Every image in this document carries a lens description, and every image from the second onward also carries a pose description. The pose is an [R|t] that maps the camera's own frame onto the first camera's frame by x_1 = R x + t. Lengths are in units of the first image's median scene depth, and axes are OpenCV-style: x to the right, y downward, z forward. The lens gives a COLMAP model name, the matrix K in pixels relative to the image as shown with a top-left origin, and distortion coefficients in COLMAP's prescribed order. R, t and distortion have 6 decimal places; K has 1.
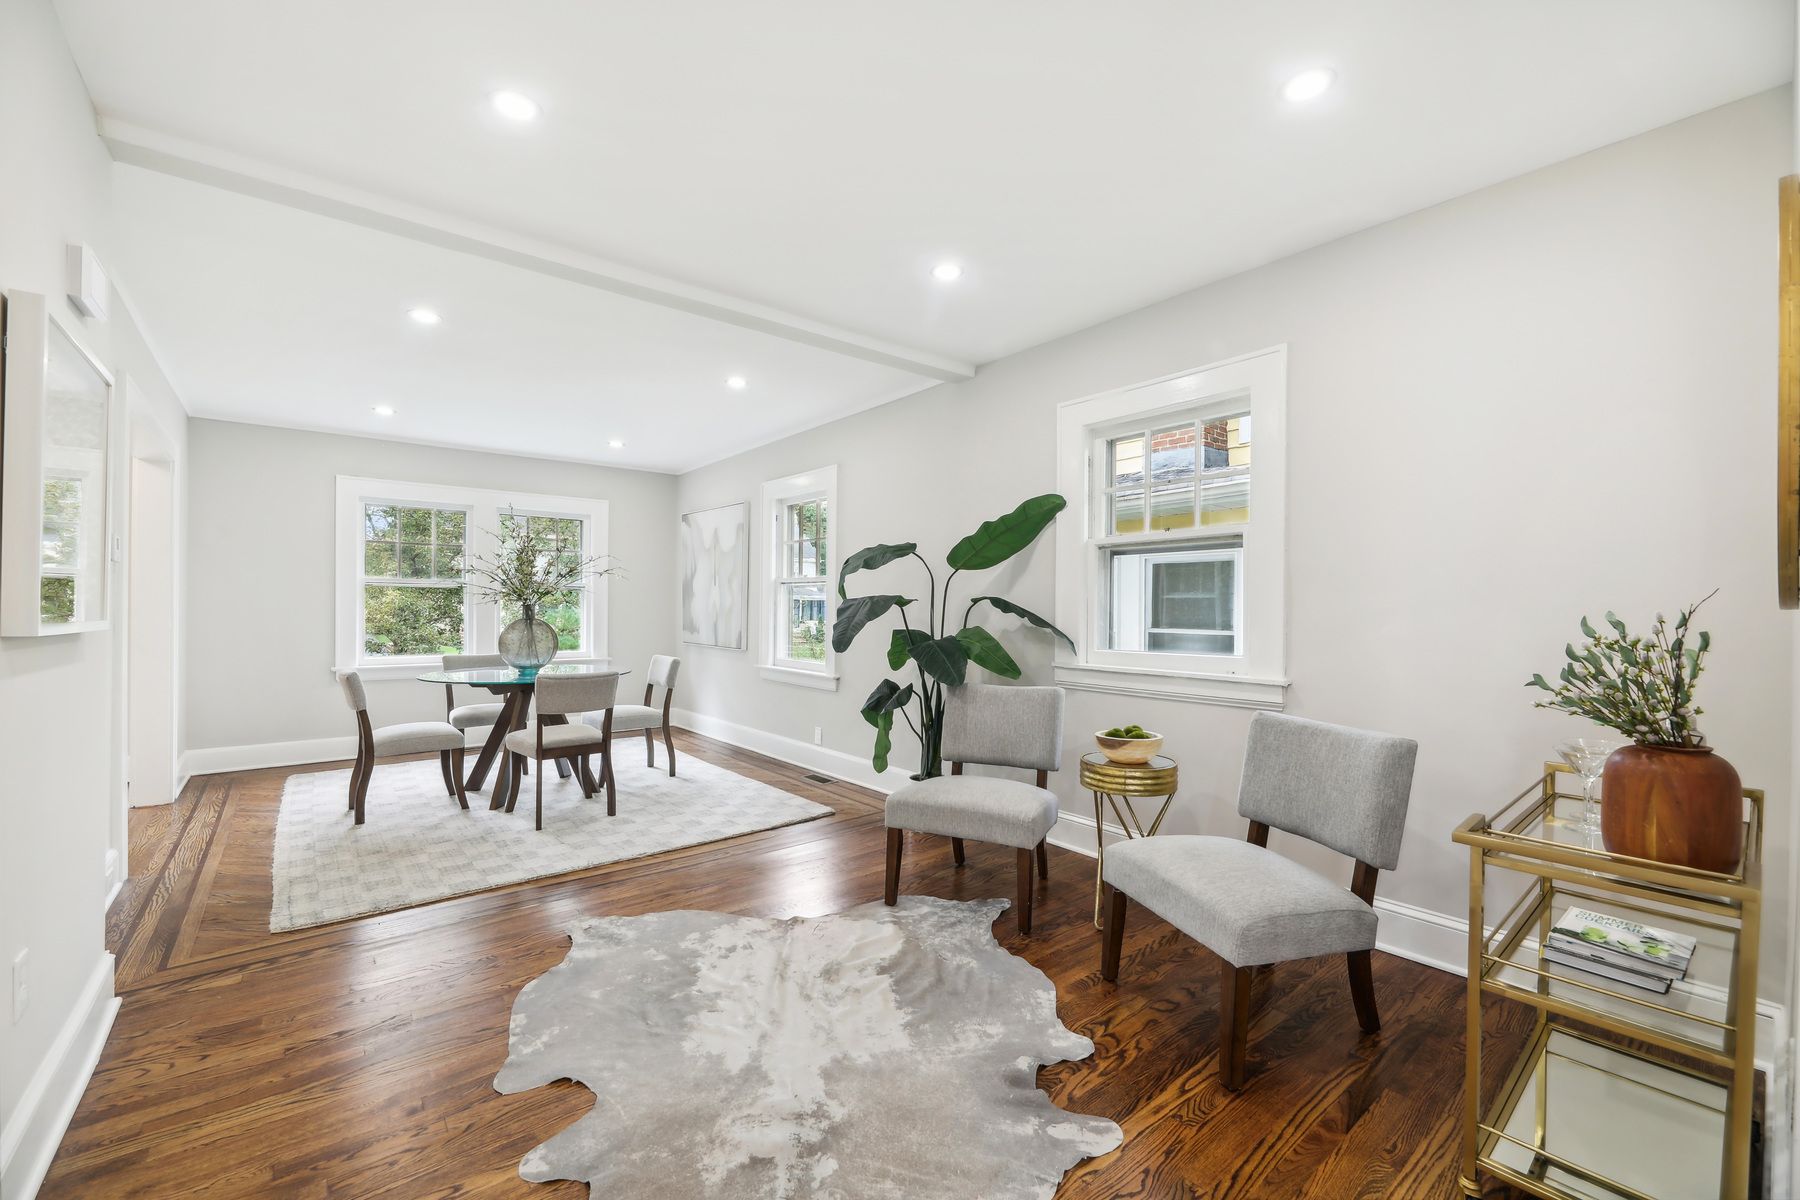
lens RADIAL K [[727.3, 0, 897.7], [0, 727.3, 608.5], [0, 0, 1]] dist [0.000193, -0.000616]
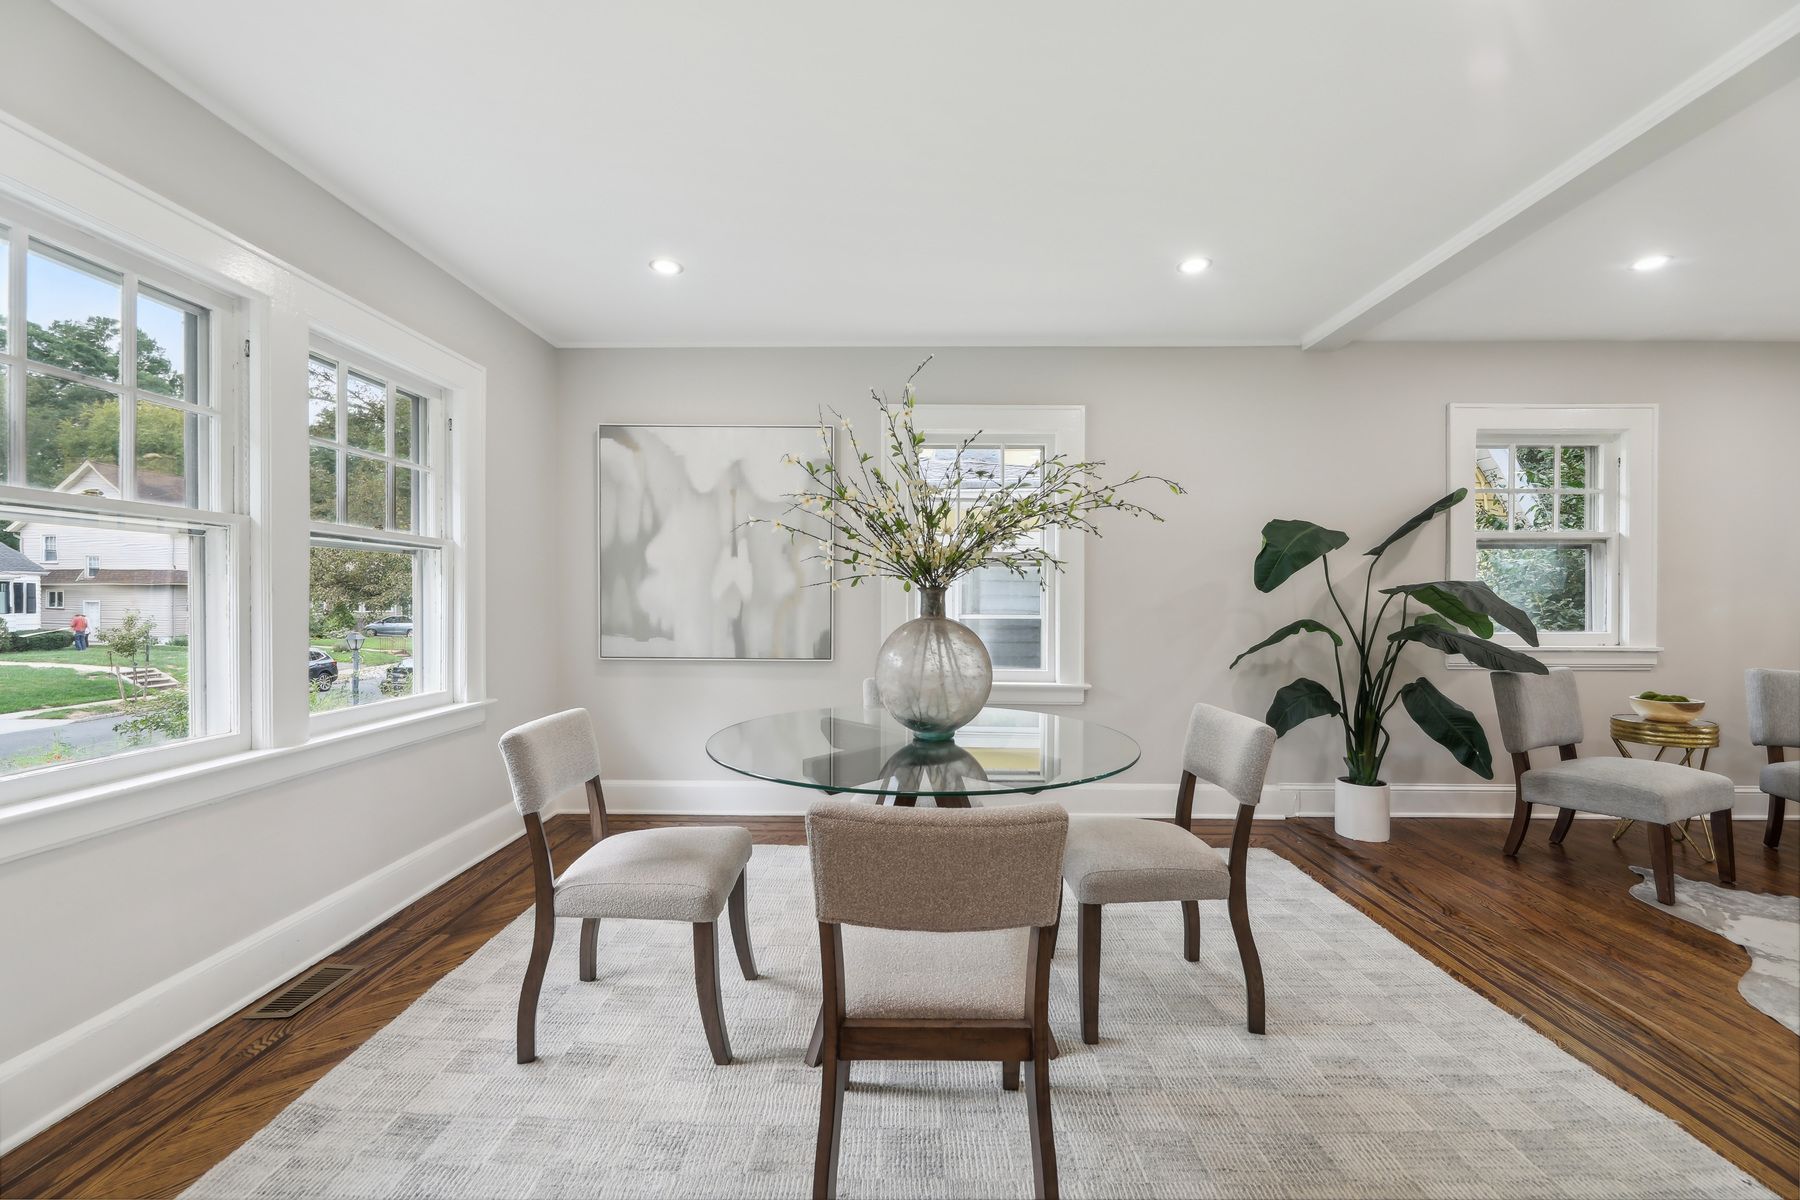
lens RADIAL K [[738.0, 0, 900.0], [0, 738.0, 600.0], [0, 0, 1]] dist [-0.002361, -0.000567]
pose [[0.641524, -0.006538, 0.767075, -1.023800], [0.000465, 0.999967, 0.008134, -0.002351], [-0.767103, -0.004861, 0.641506, 0.843163]]
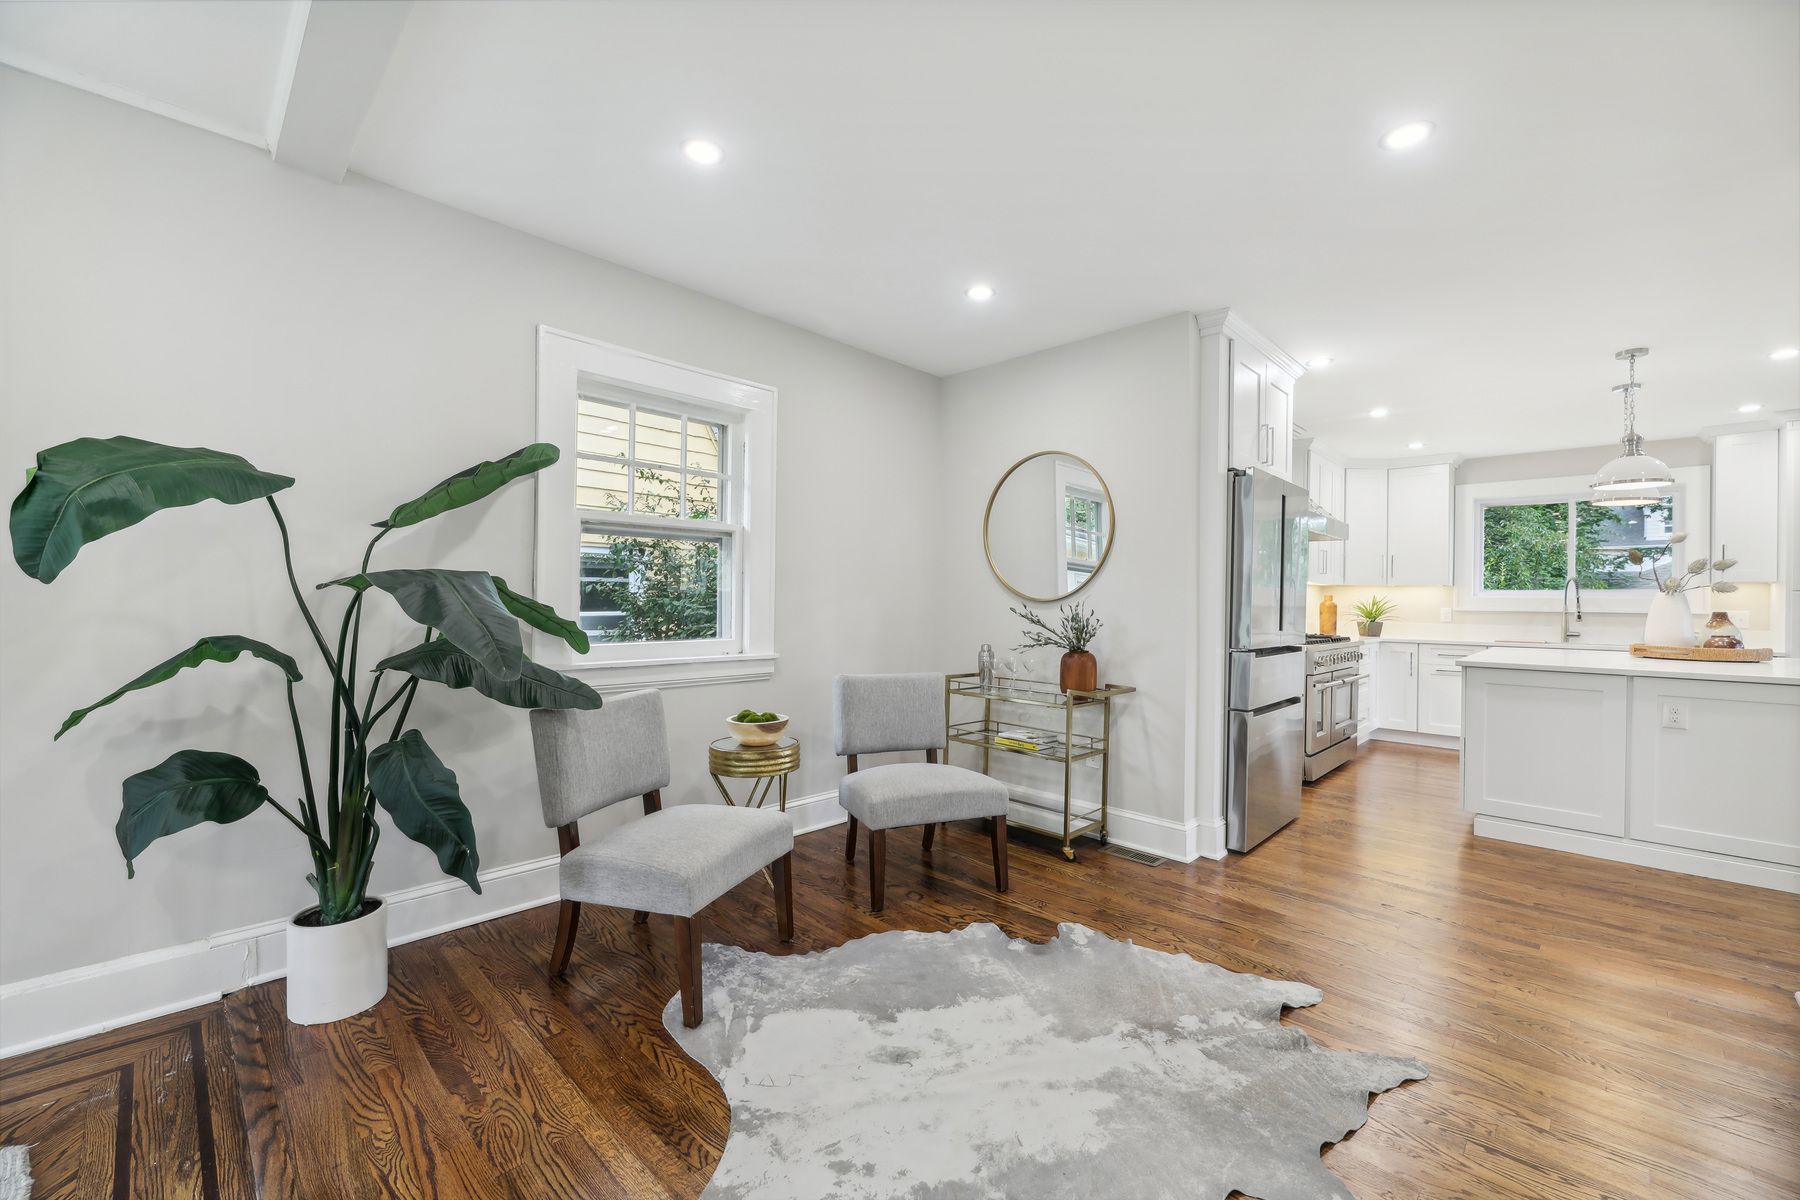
lens RADIAL K [[725.3, 0, 900.0], [0, 725.3, 600.0], [0, 0, 1]] dist [-0.000470, -0.000224]
pose [[-0.111617, -0.004619, 0.993741, -0.521670], [-0.011920, 0.999923, 0.003308, -0.001404], [-0.993680, -0.011476, -0.111664, 0.646305]]
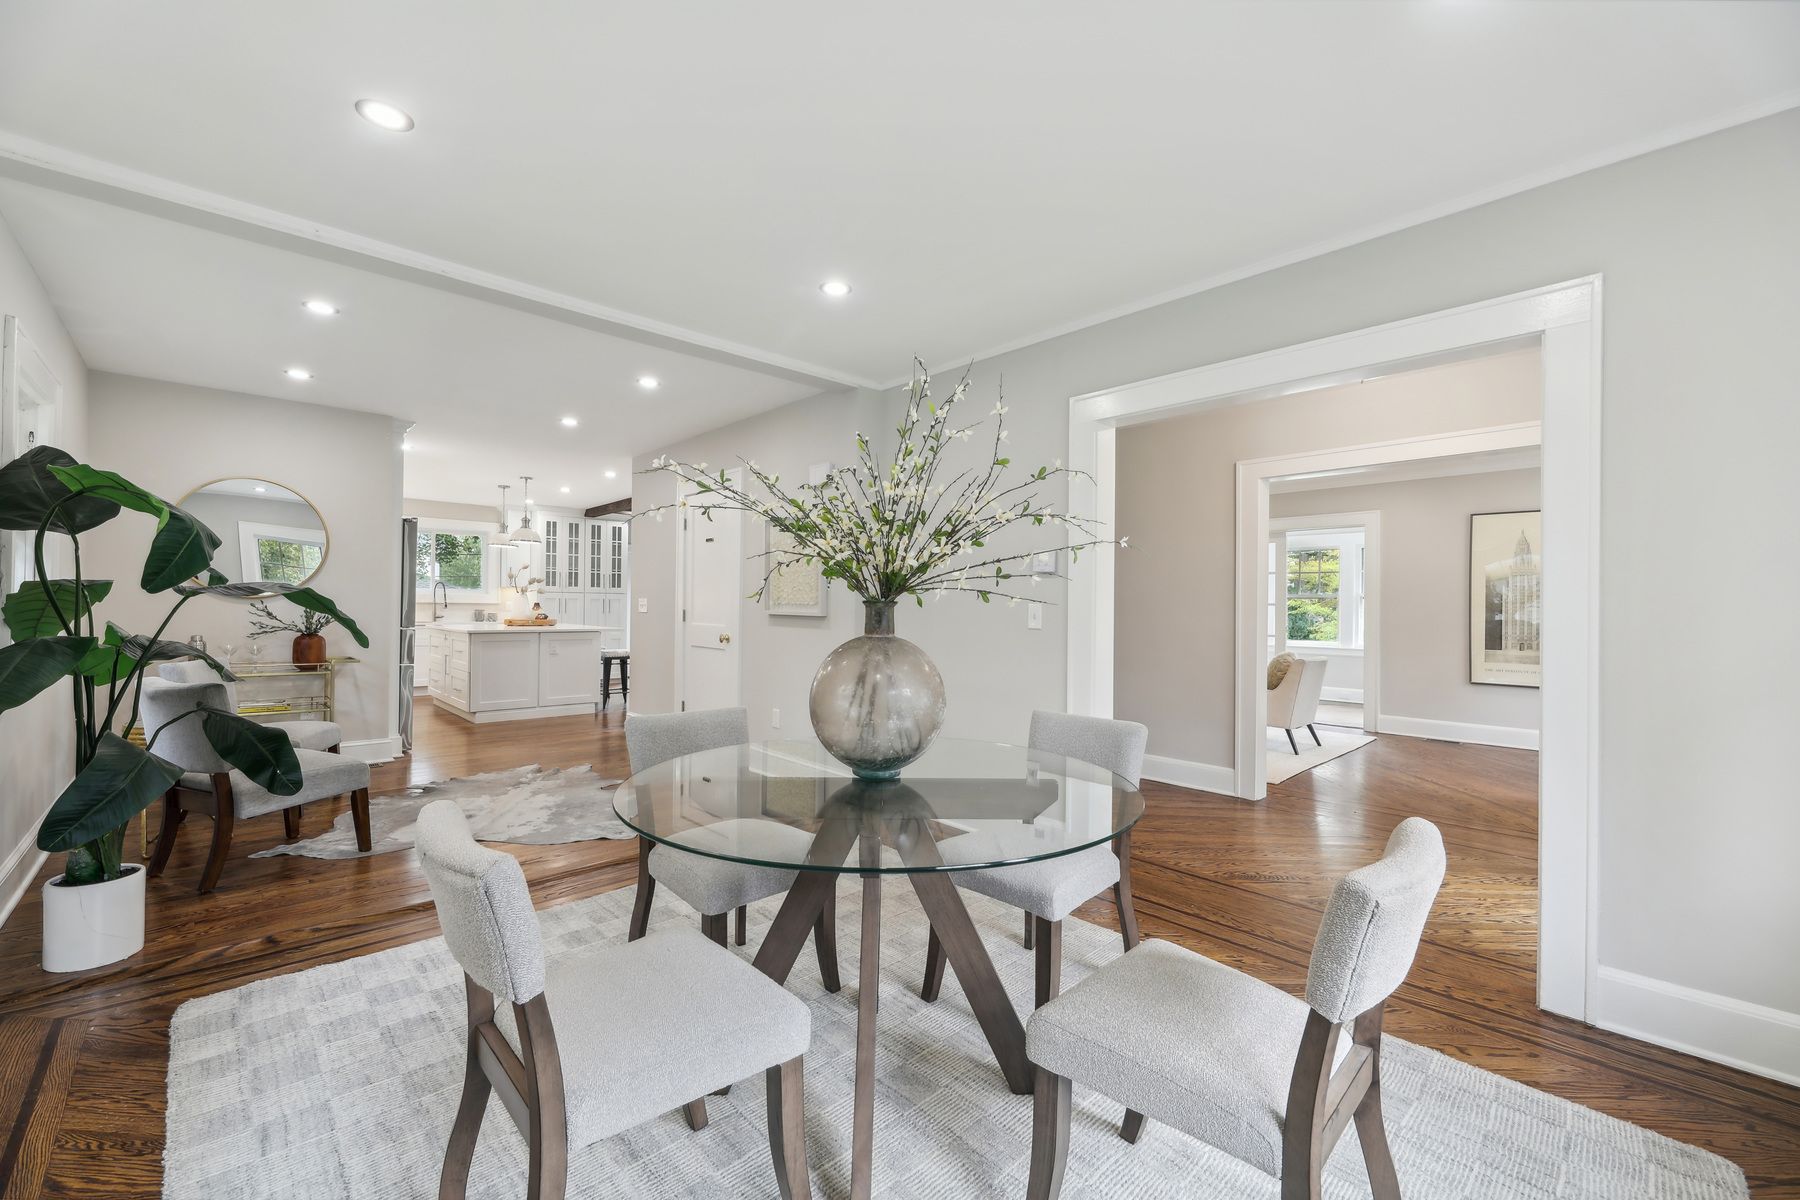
lens RADIAL K [[725.3, 0, 900.0], [0, 725.3, 600.0], [0, 0, 1]] dist [-0.000470, -0.000224]
pose [[-0.997591, -0.016323, -0.067424, -0.575138], [-0.015864, 0.999847, -0.007335, -0.004022], [0.067534, -0.006247, -0.997697, 1.629230]]
